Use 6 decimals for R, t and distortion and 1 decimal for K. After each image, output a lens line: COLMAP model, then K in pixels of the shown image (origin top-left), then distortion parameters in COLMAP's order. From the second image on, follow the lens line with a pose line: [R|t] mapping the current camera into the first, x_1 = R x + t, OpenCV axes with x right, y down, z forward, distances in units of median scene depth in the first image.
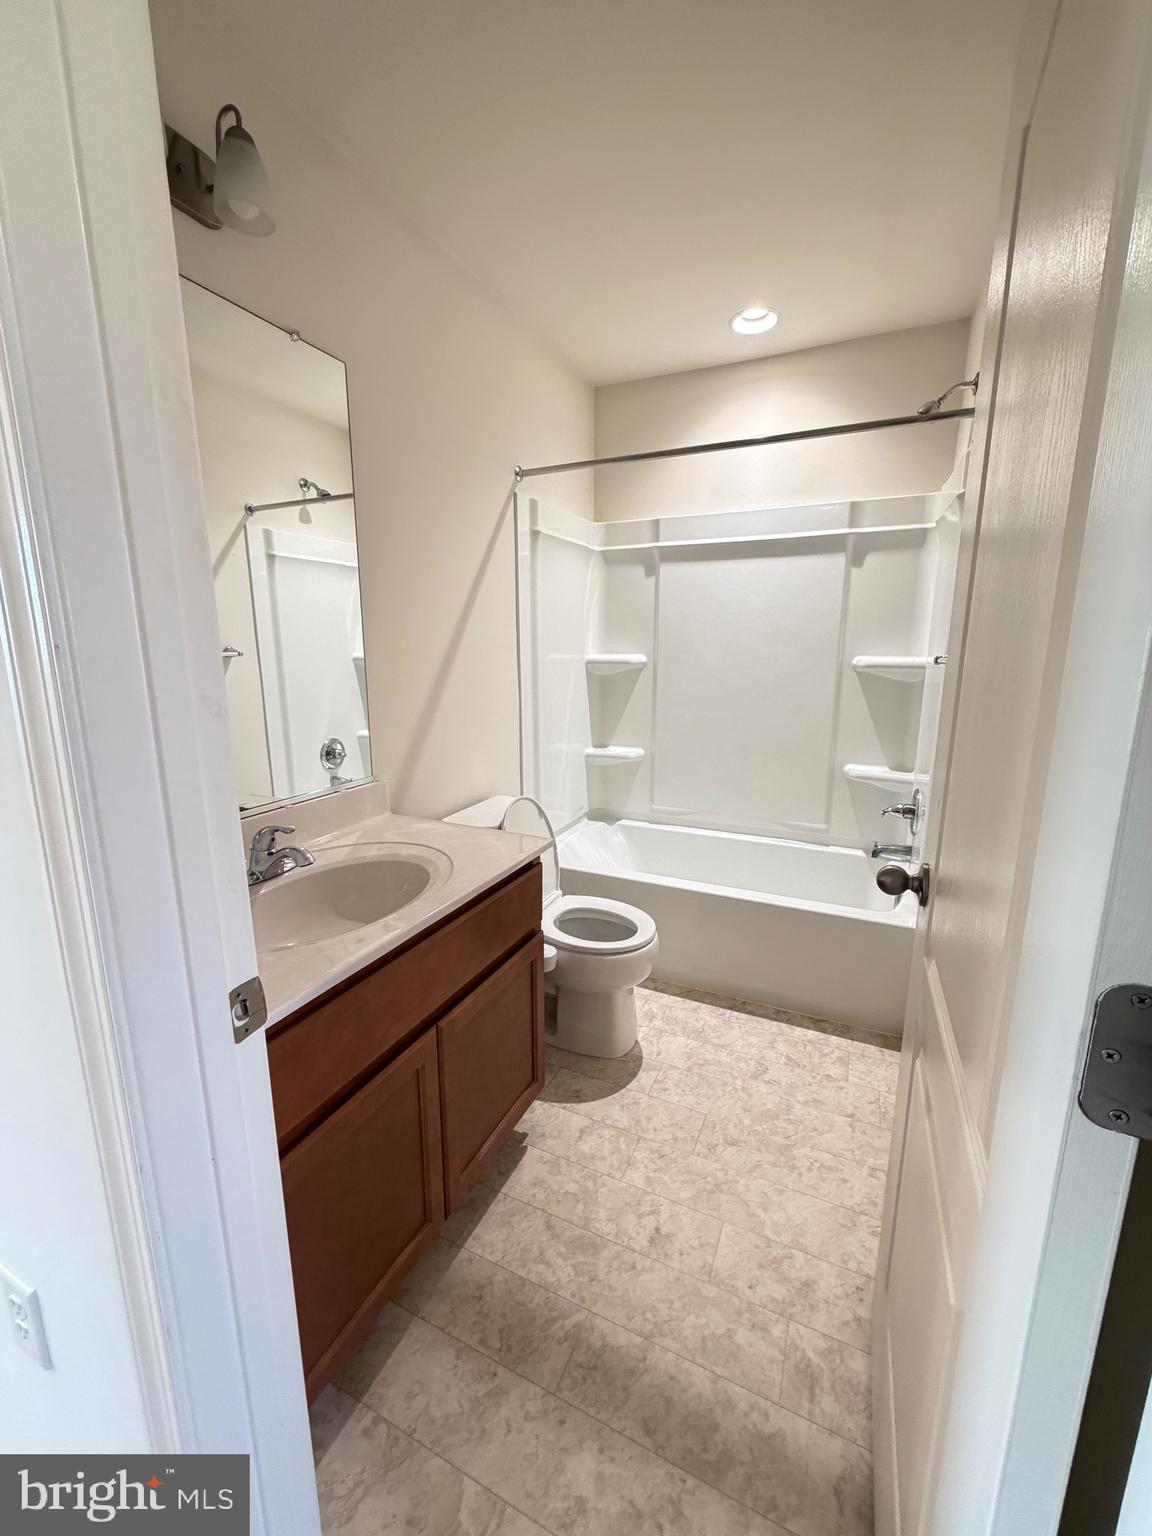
lens RADIAL K [[610.8, 0, 572.0], [0, 610.8, 766.8], [0, 0, 1]] dist [-0.002376, 0.001090]
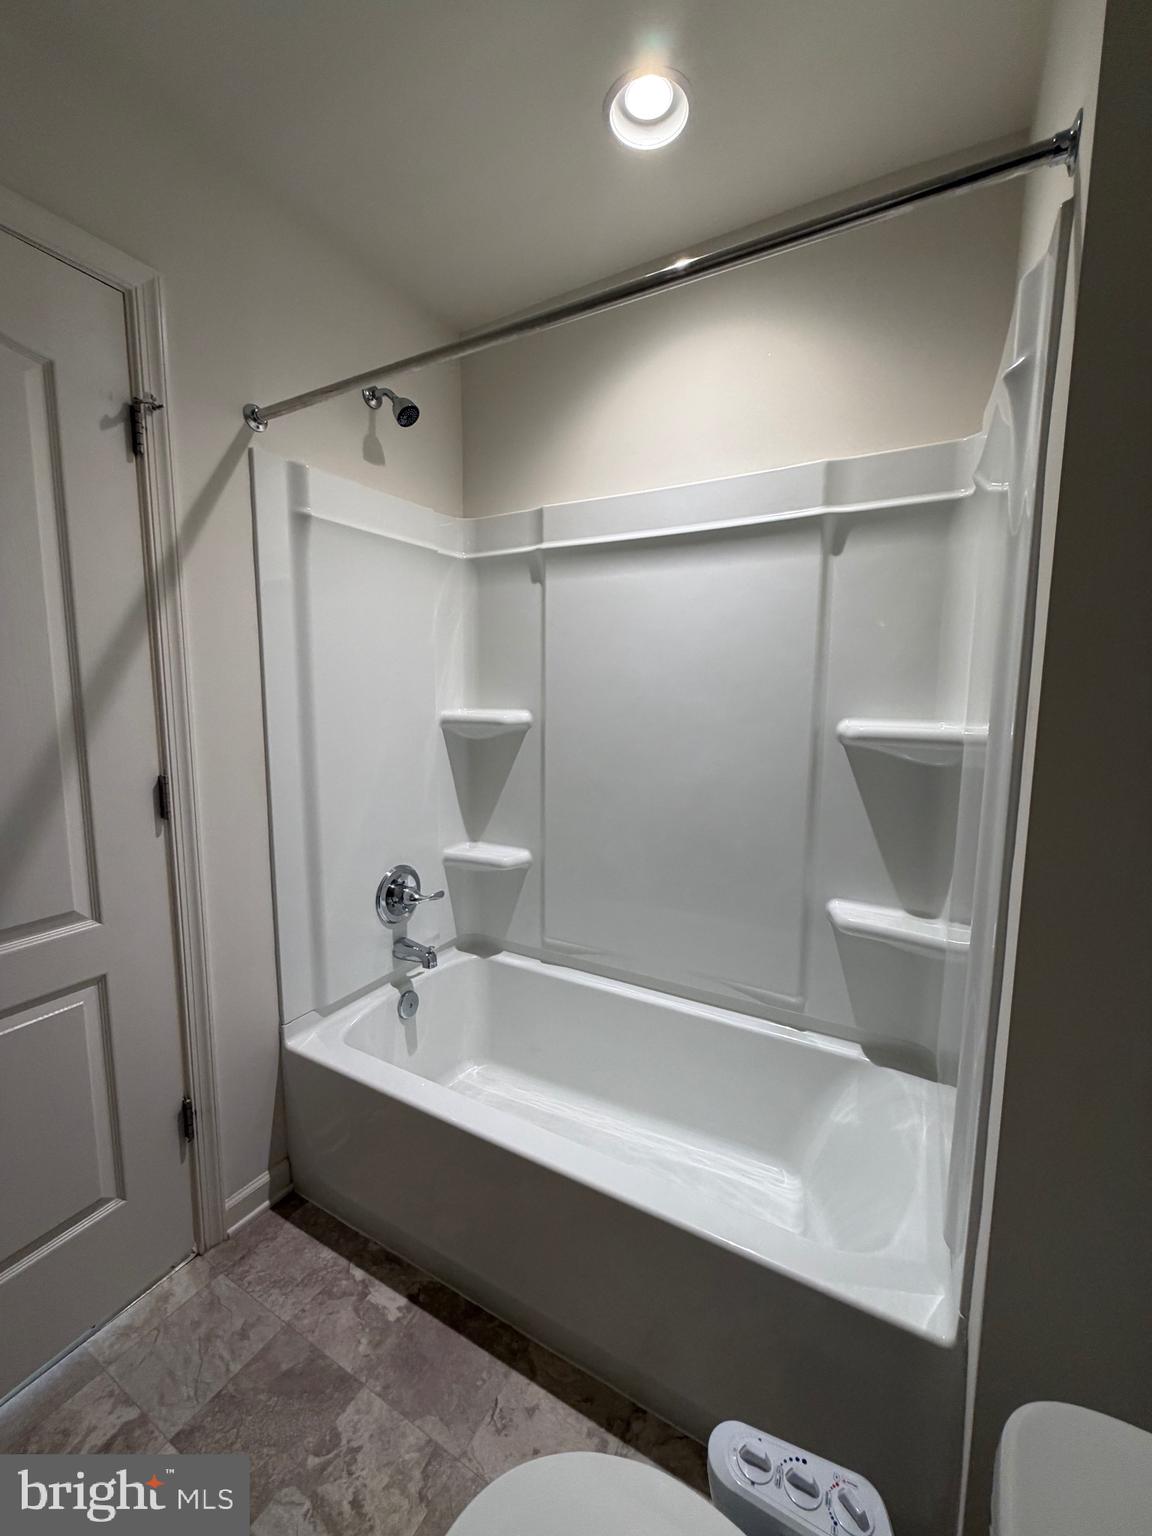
lens RADIAL K [[610.8, 0, 564.6], [0, 610.8, 764.3], [0, 0, 1]] dist [-0.002376, 0.001090]
pose [[0.997976, 0.014712, -0.061859, 0.225586], [-0.019269, 0.997092, -0.073727, -0.085776], [0.060594, 0.074770, 0.995358, 0.384624]]
